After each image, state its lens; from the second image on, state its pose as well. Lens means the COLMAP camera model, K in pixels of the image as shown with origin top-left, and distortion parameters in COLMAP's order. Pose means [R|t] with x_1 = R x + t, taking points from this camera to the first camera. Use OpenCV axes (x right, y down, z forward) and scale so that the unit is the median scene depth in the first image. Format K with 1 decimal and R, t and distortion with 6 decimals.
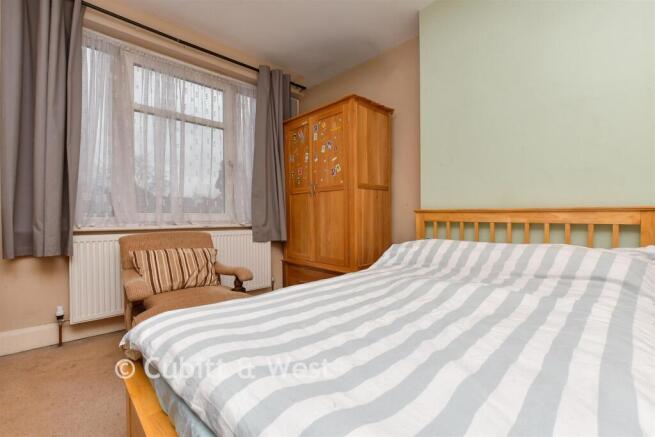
lens RADIAL K [[285.0, 0, 326.0], [0, 285.0, 216.4], [0, 0, 1]] dist [-0.004565, 0.000655]
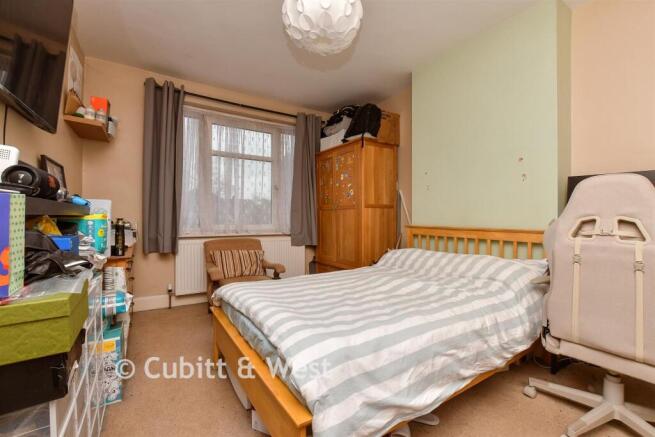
lens RADIAL K [[285.0, 0, 328.5], [0, 285.0, 217.4], [0, 0, 1]] dist [-0.004565, 0.000655]
pose [[0.983595, 0.007787, -0.180222, 0.187015], [-0.008081, 0.999967, -0.000894, -0.052868], [0.180209, 0.002336, 0.983626, -0.344311]]
